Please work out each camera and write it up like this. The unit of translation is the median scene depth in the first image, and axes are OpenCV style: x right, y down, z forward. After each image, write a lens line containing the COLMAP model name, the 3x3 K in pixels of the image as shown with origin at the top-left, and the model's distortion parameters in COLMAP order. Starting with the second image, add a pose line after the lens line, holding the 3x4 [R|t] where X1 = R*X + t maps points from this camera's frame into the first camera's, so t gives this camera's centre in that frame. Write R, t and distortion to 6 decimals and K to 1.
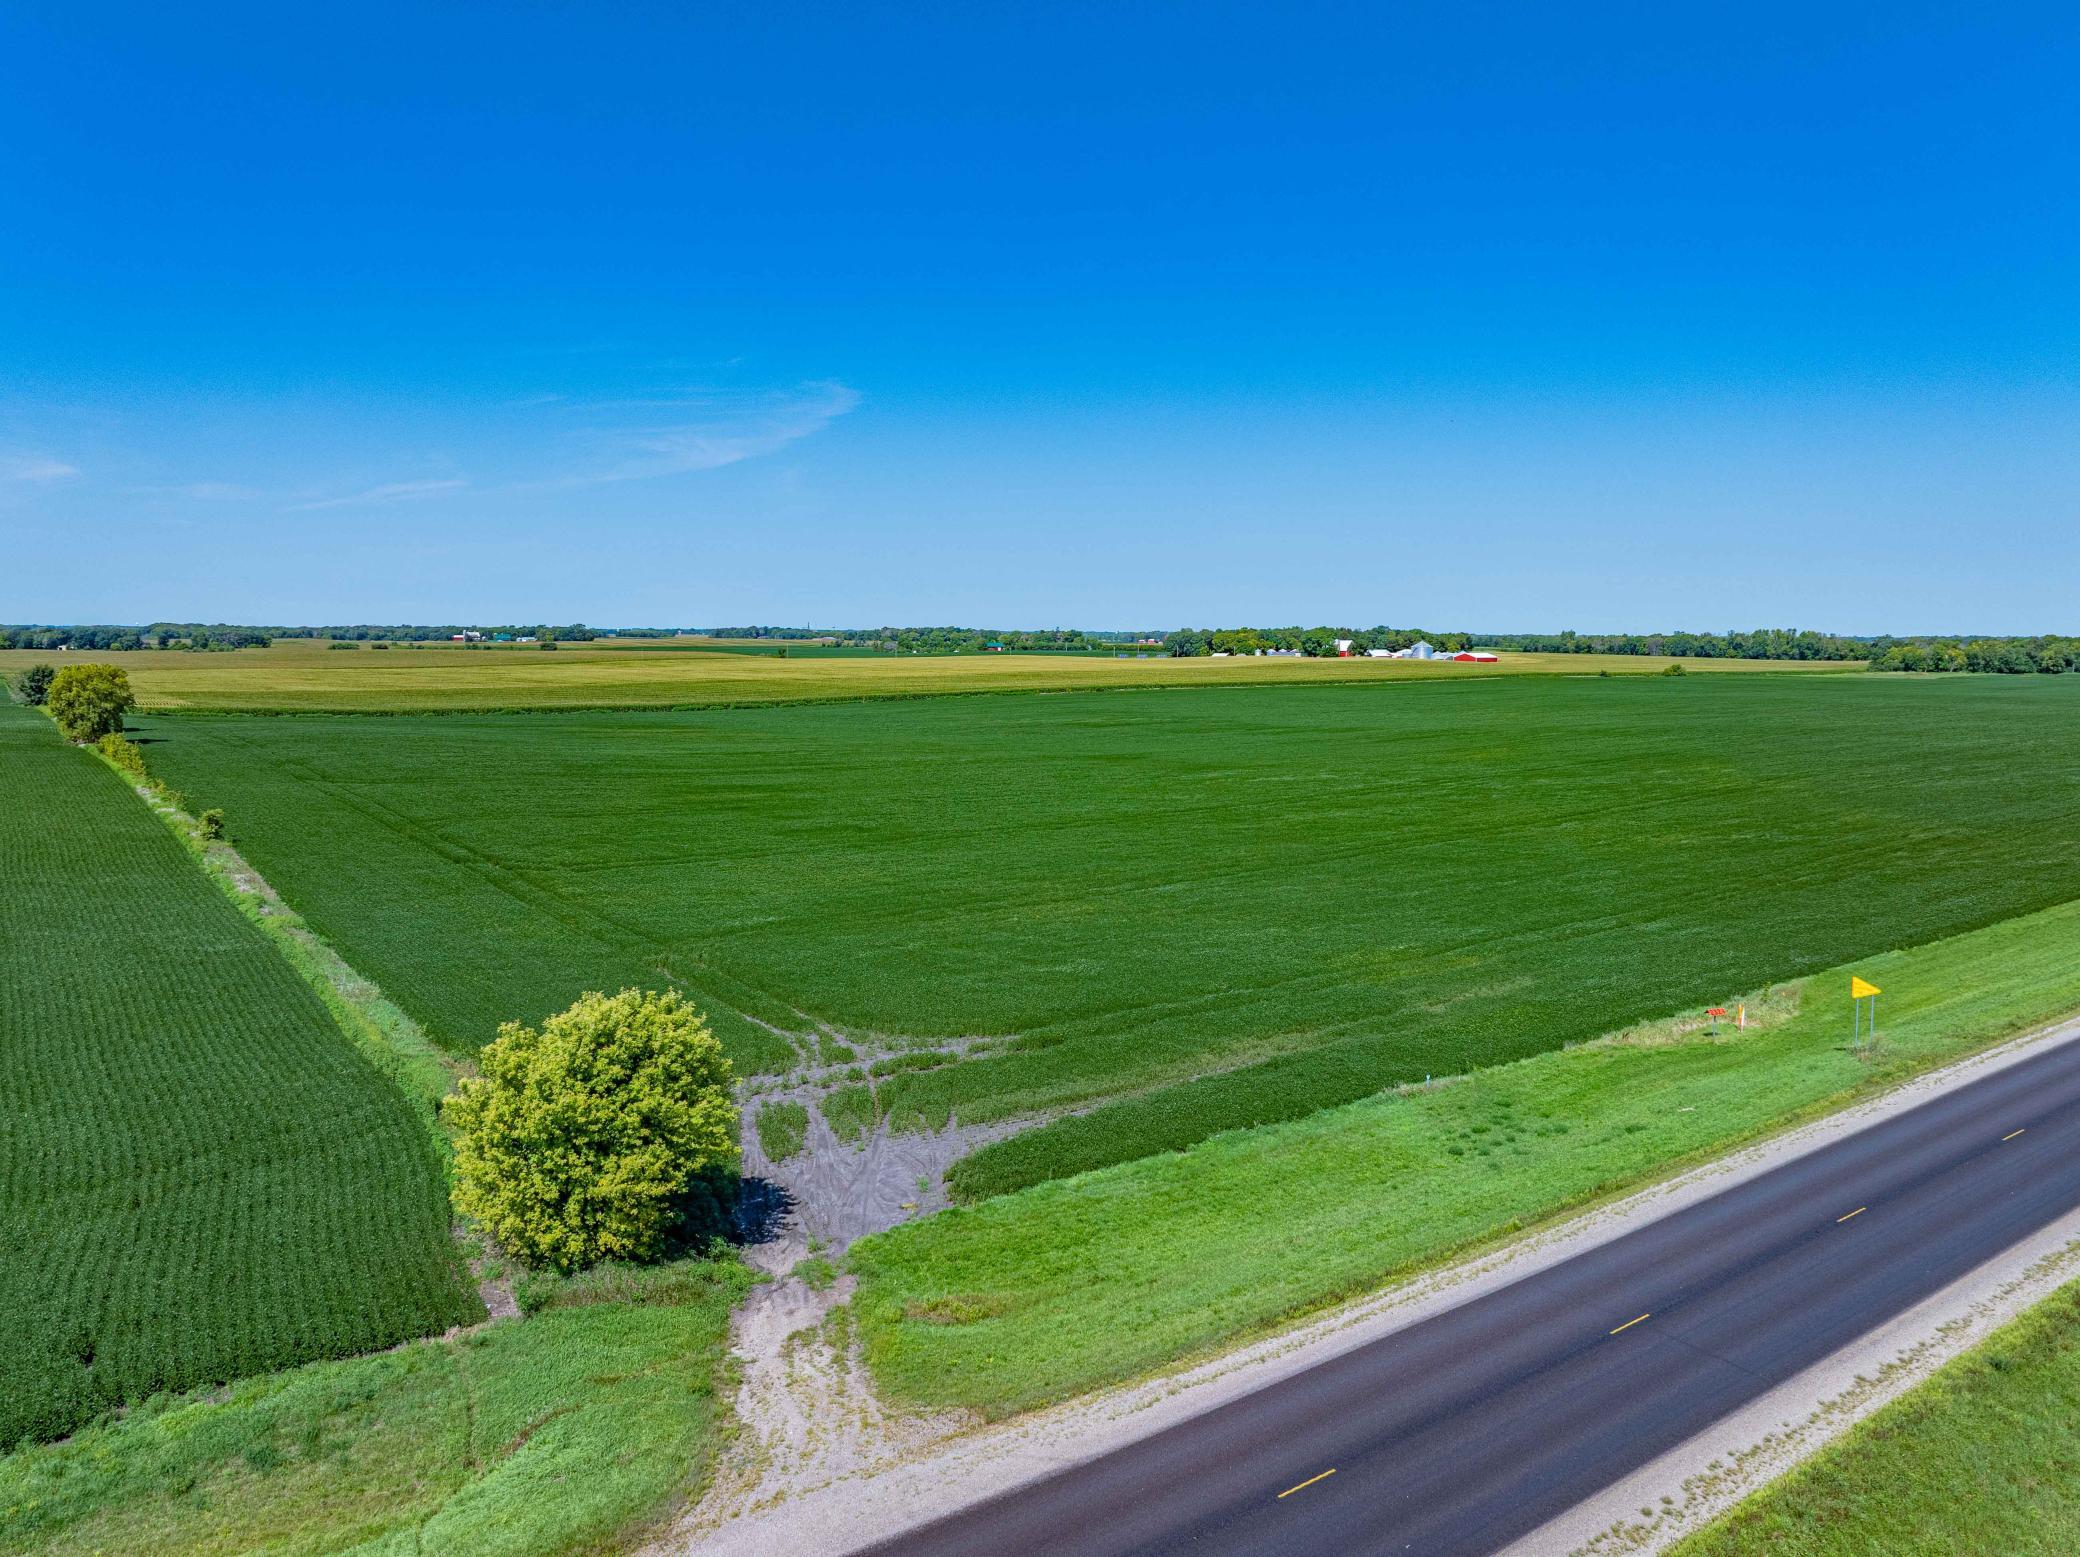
lens RADIAL K [[1481.6, 0, 1040.0], [0, 1481.6, 778.5], [0, 0, 1]] dist [-0.041937, 0.053878]
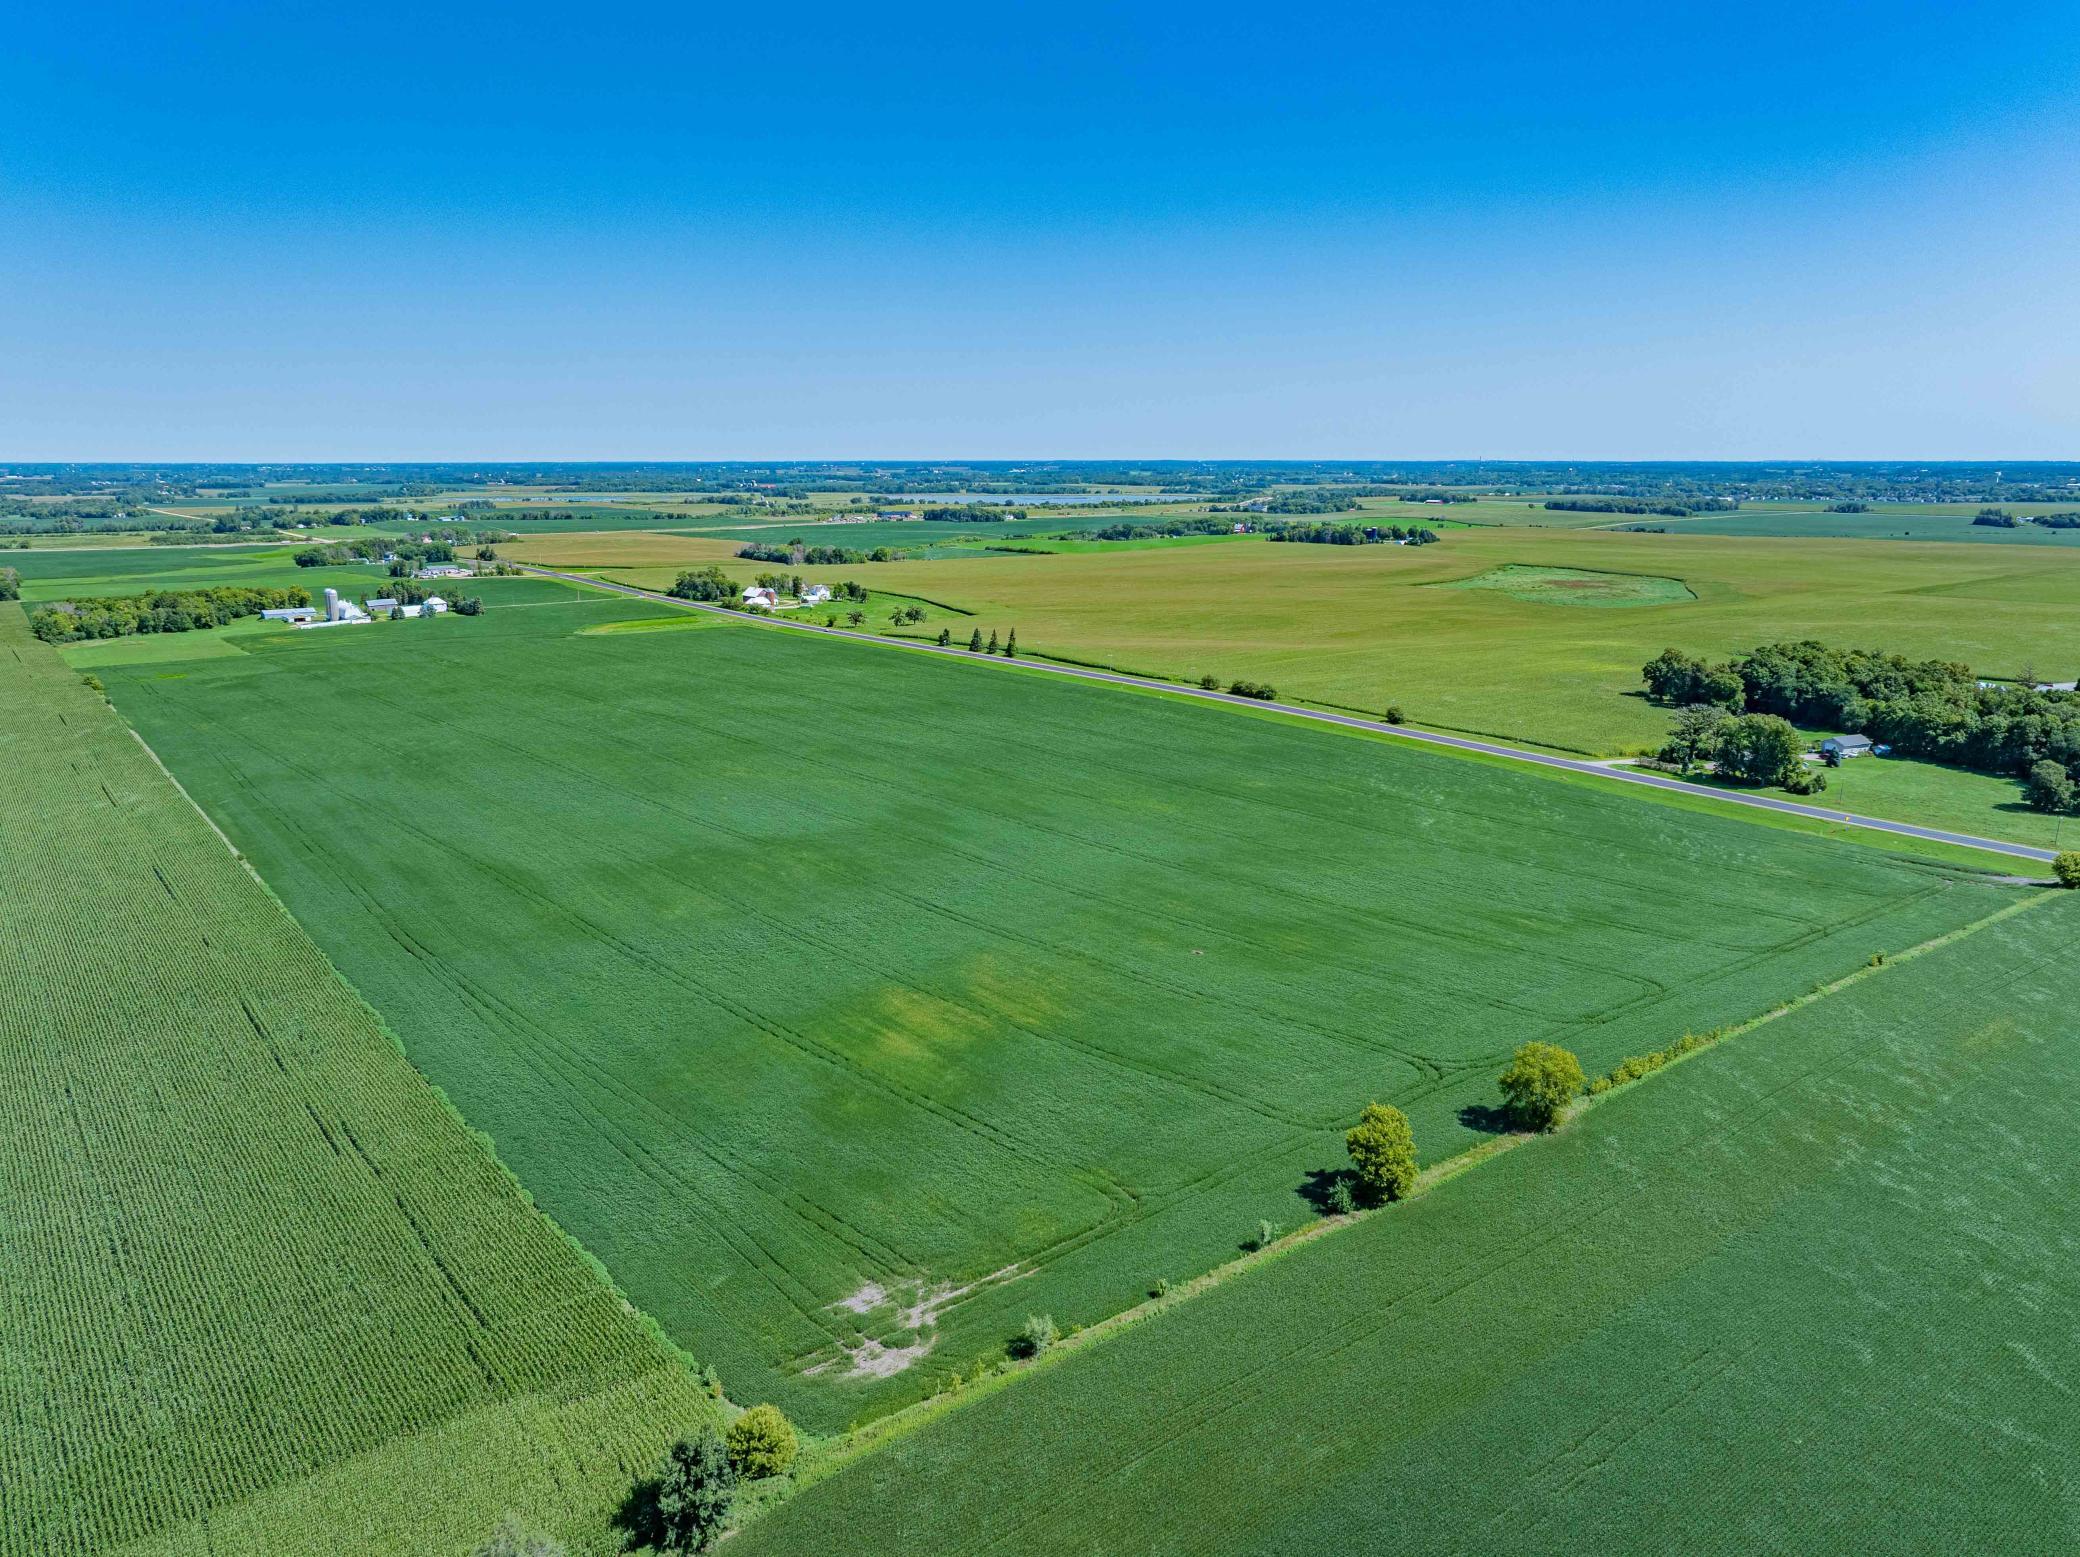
lens RADIAL K [[1474.3, 0, 1043.6], [0, 1474.3, 776.9], [0, 0, 1]] dist [-0.042271, 0.060238]
pose [[-0.033047, -0.217807, 0.975432, -0.370970], [0.096064, 0.970754, 0.220017, -0.119743], [-0.994826, 0.100975, -0.011157, 0.317169]]
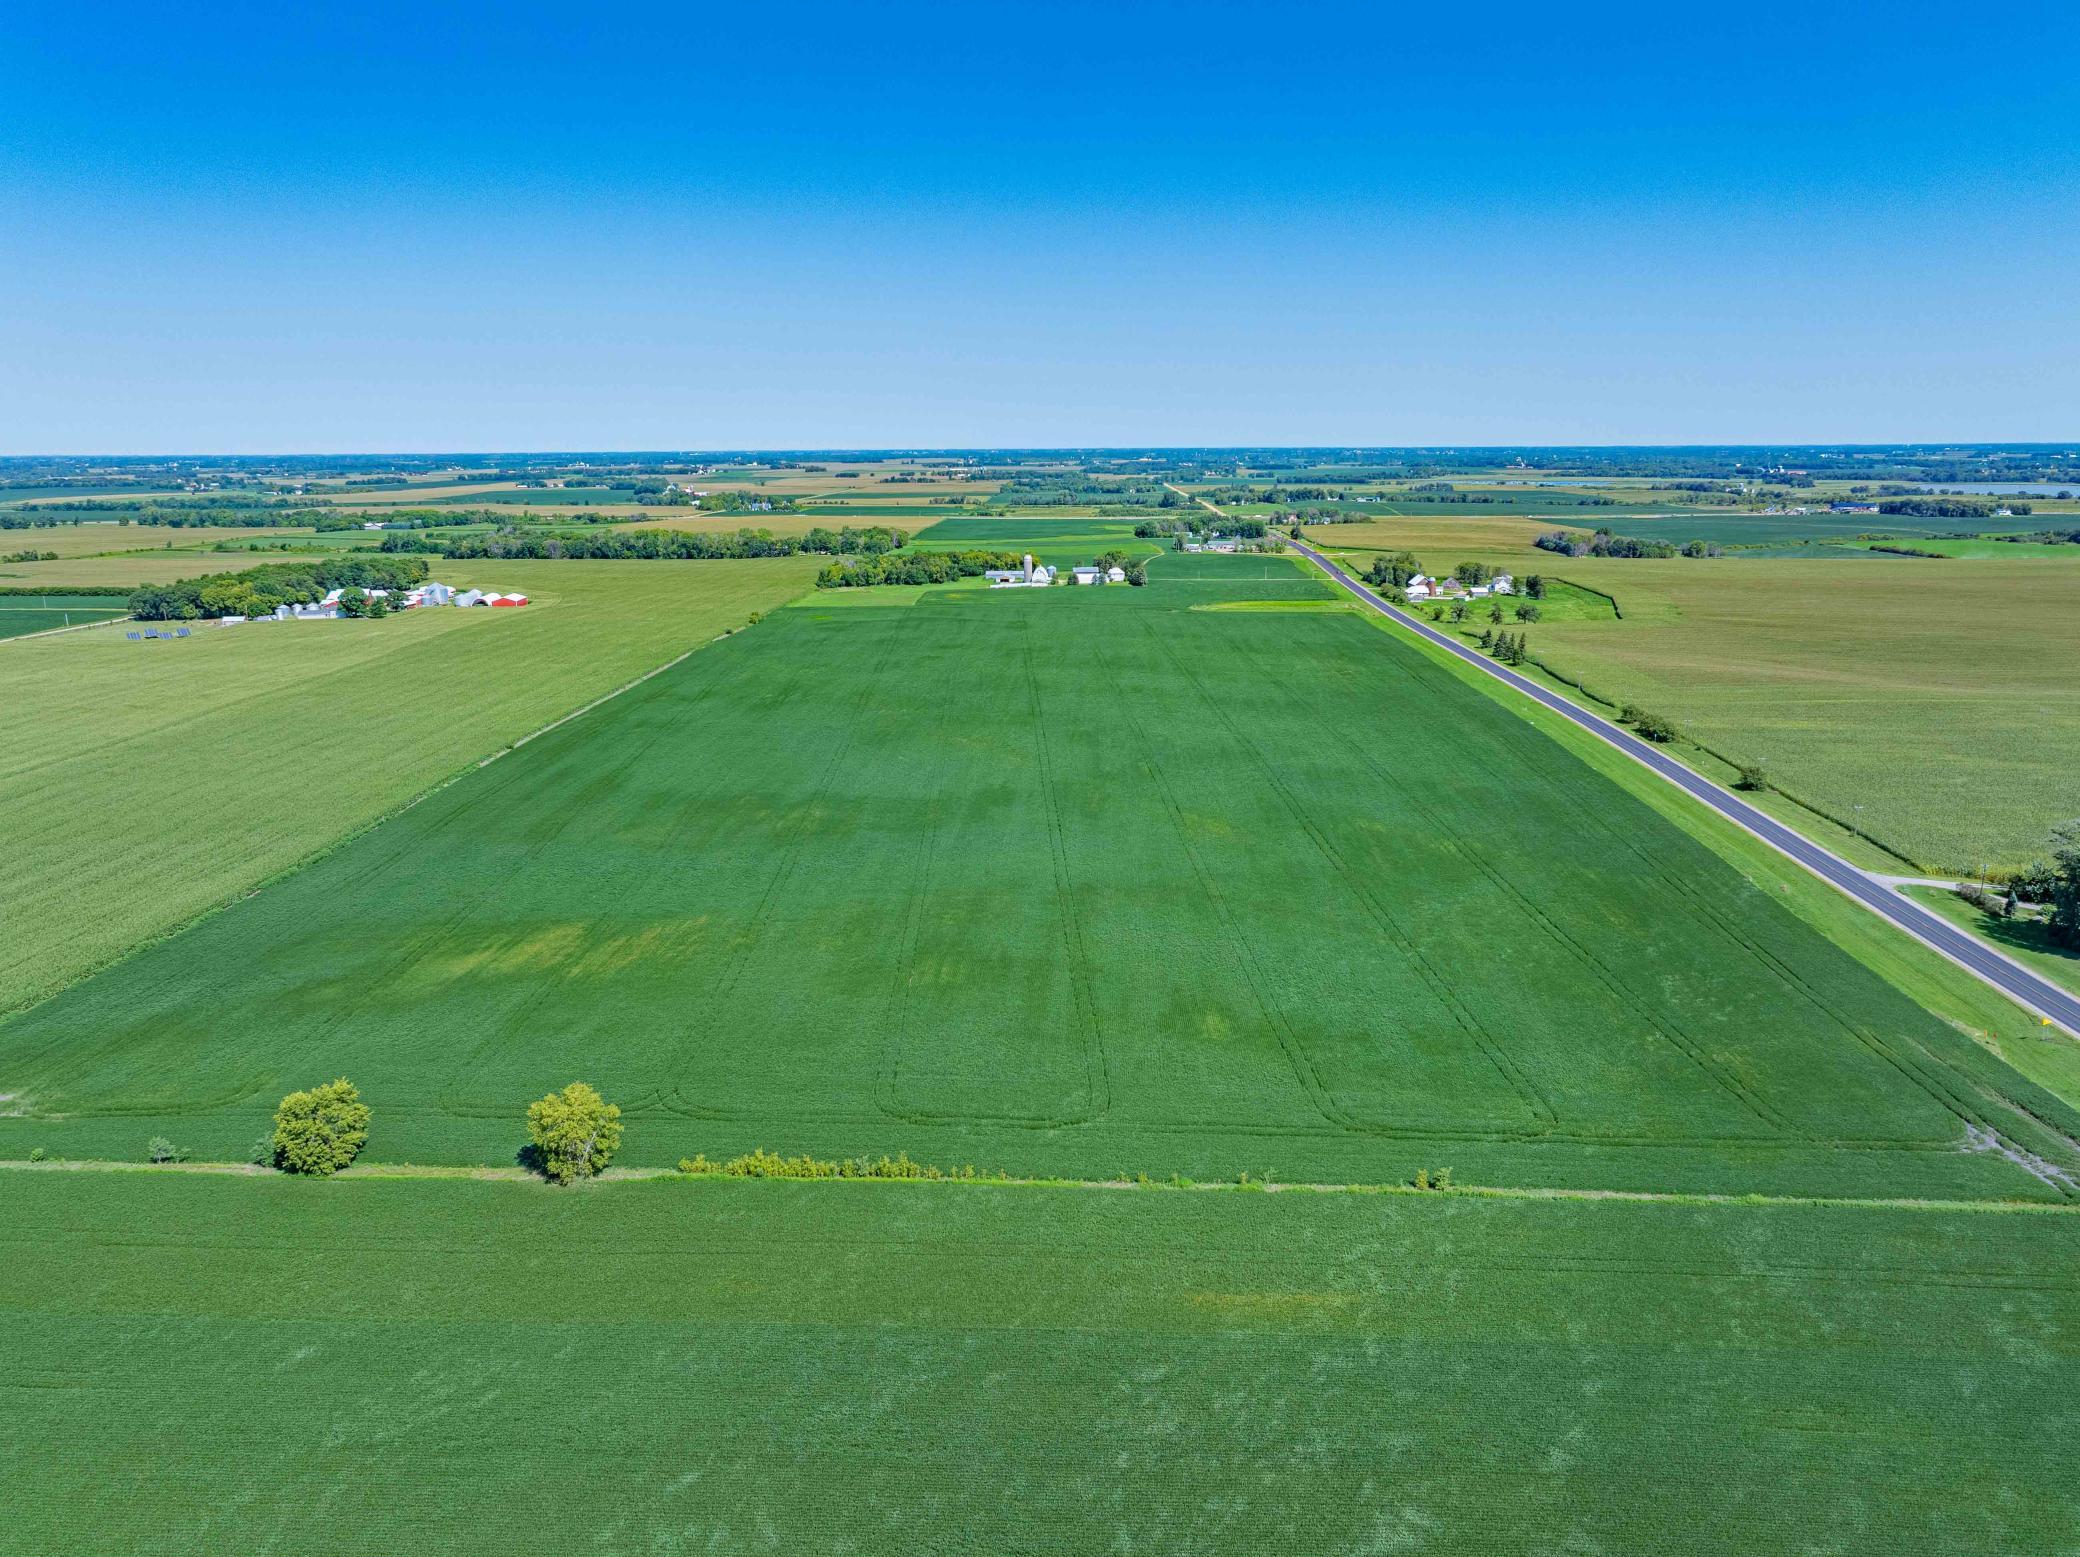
lens RADIAL K [[1481.6, 0, 1040.0], [0, 1481.6, 778.5], [0, 0, 1]] dist [-0.041937, 0.053878]
pose [[0.623592, -0.182080, 0.760250, -0.263906], [0.086123, 0.982579, 0.164686, -0.091186], [-0.776991, -0.037222, 0.628410, 0.053346]]
